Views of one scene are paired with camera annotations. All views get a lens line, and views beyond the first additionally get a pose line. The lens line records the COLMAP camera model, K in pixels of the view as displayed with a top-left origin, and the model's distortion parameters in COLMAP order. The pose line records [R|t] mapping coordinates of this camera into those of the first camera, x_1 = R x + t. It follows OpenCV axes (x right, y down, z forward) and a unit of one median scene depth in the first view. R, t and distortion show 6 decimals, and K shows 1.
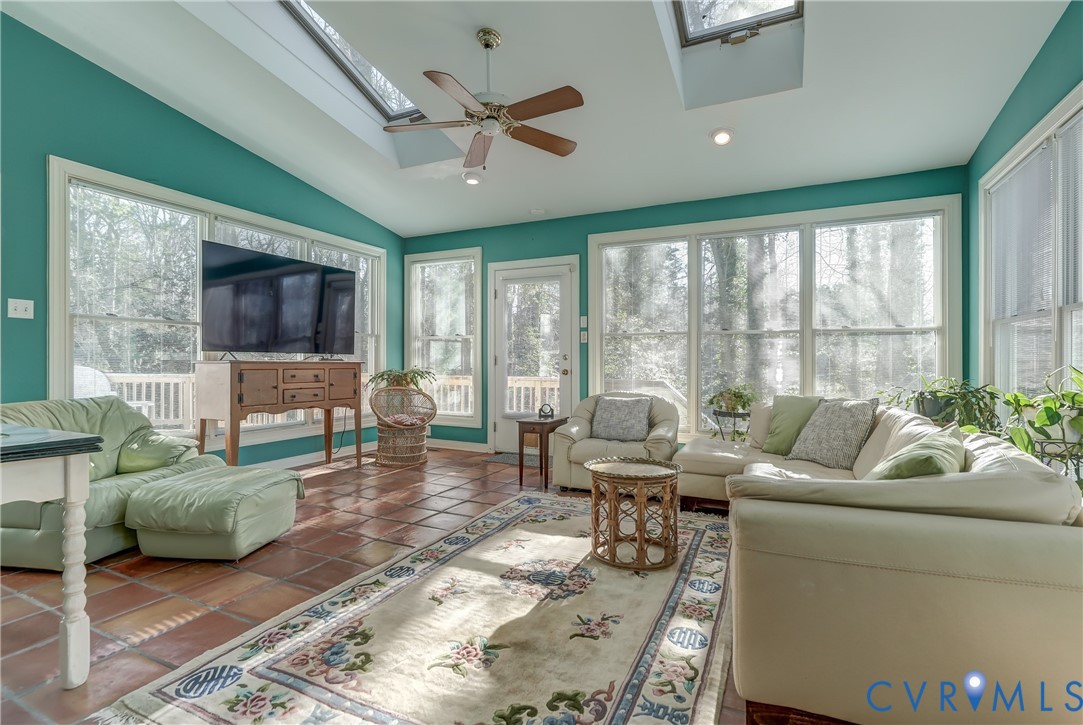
lens RADIAL K [[491.5, 0, 541.5], [0, 491.5, 362.5], [0, 0, 1]] dist [0.000203, 0.000834]
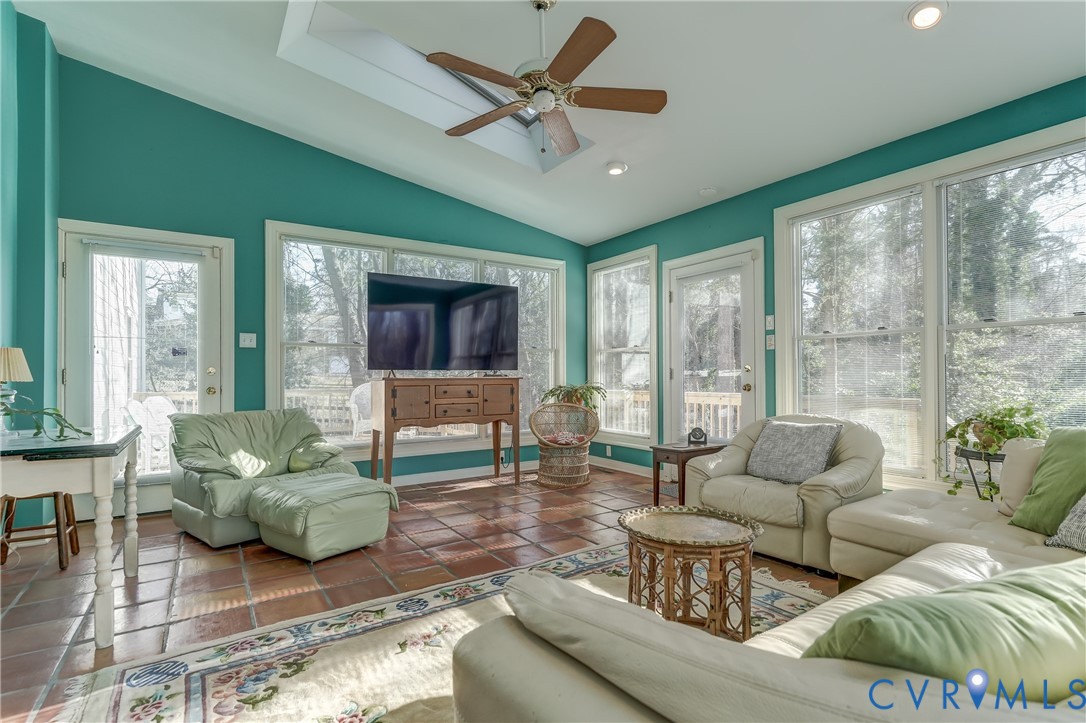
lens RADIAL K [[514.1, 0, 543.6], [0, 514.1, 373.5], [0, 0, 1]] dist [0.002301, 0.001297]
pose [[0.865936, -0.015346, -0.499920, 0.218287], [0.011980, 0.999879, -0.009940, 0.001668], [0.500012, 0.002619, 0.866015, 0.148266]]
